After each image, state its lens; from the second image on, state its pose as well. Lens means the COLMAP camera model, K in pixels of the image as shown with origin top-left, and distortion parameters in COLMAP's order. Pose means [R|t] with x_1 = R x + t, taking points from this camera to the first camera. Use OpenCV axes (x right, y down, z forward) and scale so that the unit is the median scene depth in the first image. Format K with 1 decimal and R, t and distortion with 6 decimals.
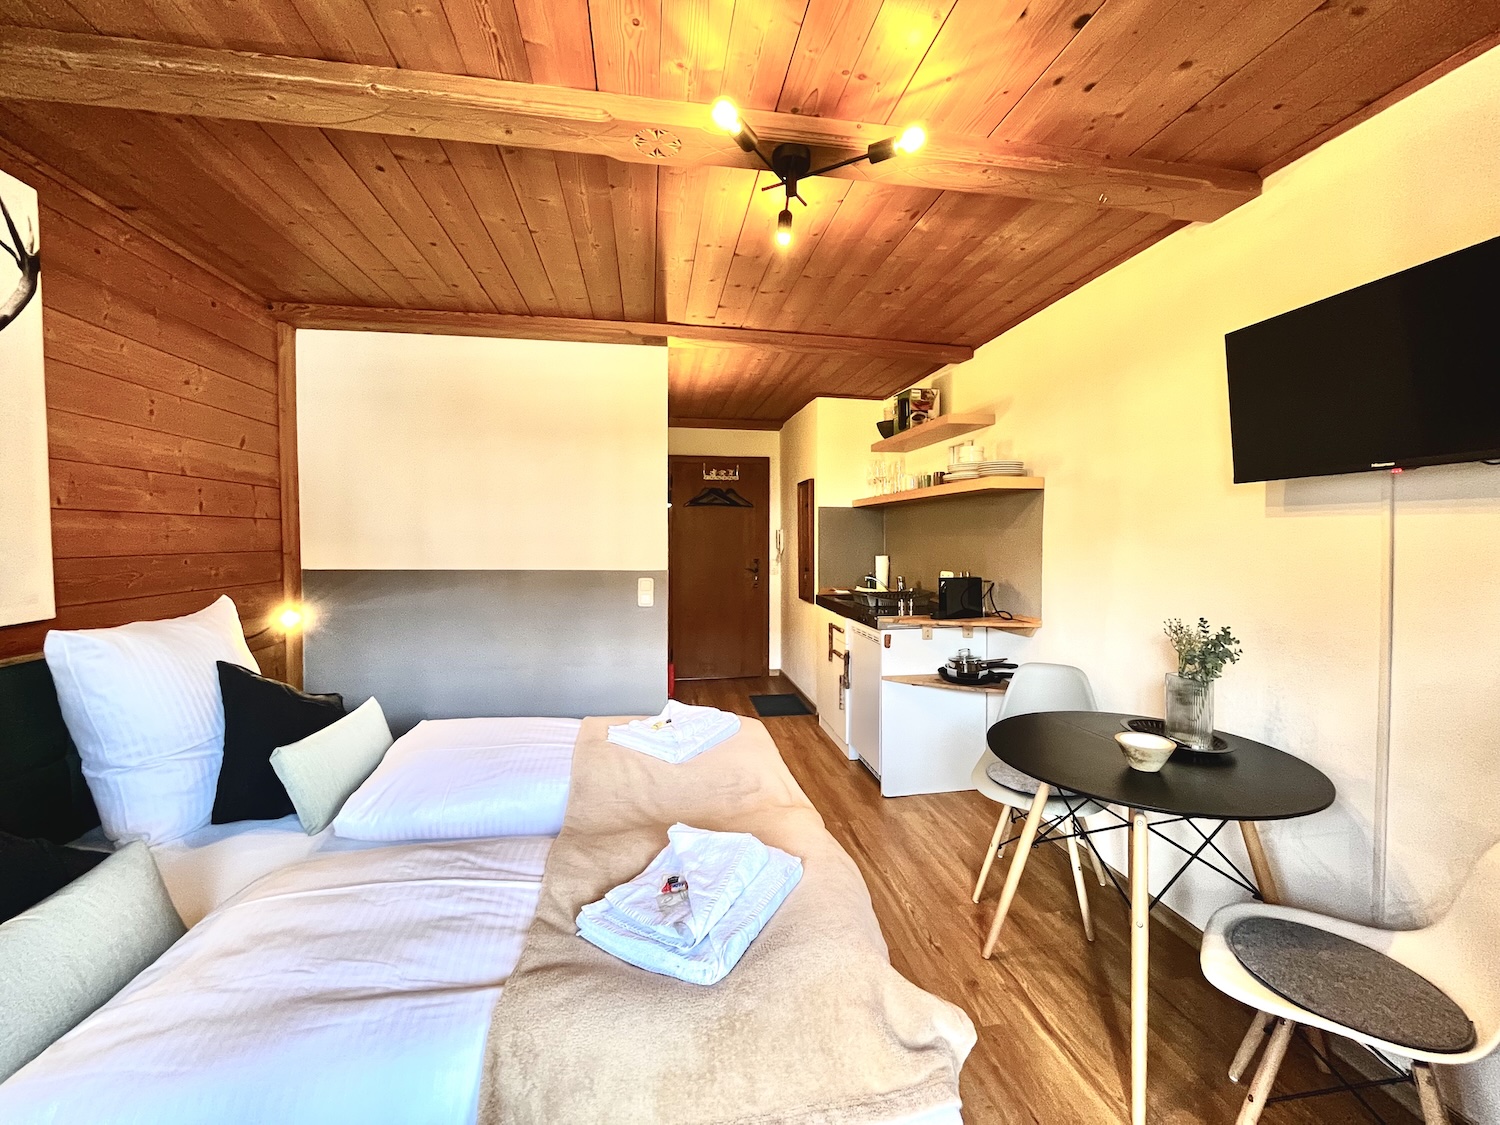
lens RADIAL K [[601.9, 0, 747.4], [0, 601.9, 556.2], [0, 0, 1]] dist [0.002510, 0.000446]
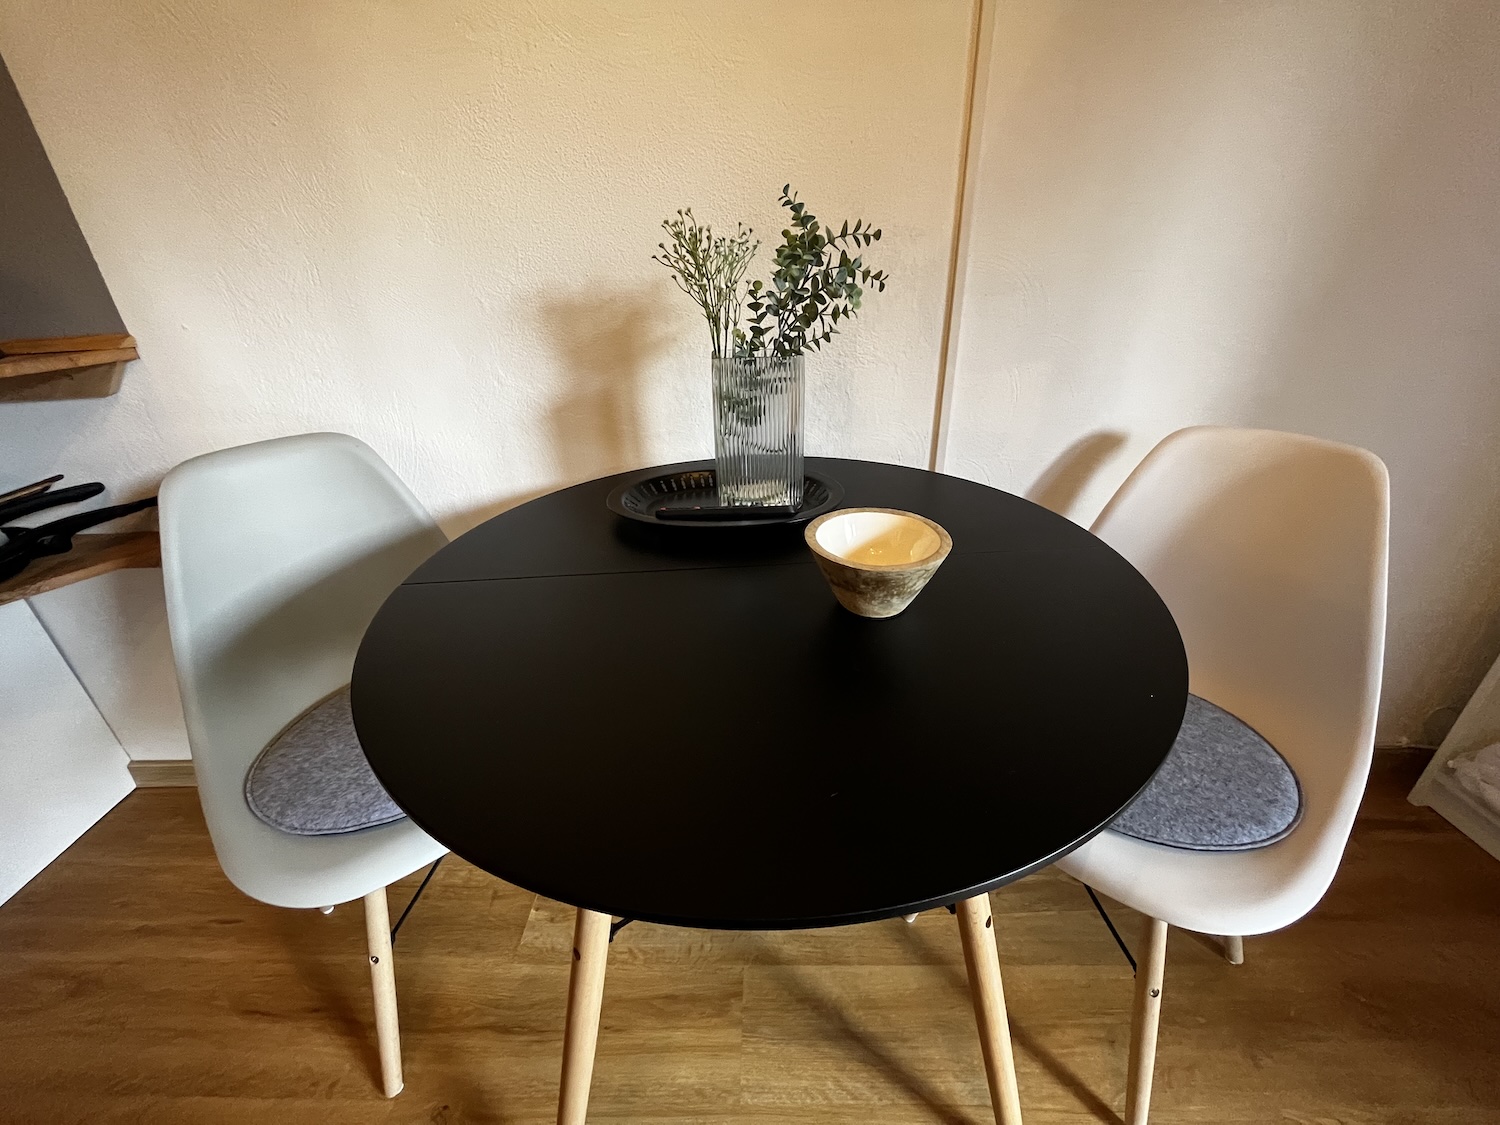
lens RADIAL K [[601.9, 0, 748.6], [0, 601.9, 563.7], [0, 0, 1]] dist [0.002510, 0.000446]
pose [[0.171845, -0.442230, 0.880285, 0.222693], [0.056833, 0.896540, 0.439302, 0.111154], [-0.983483, -0.025463, 0.179199, 0.707949]]
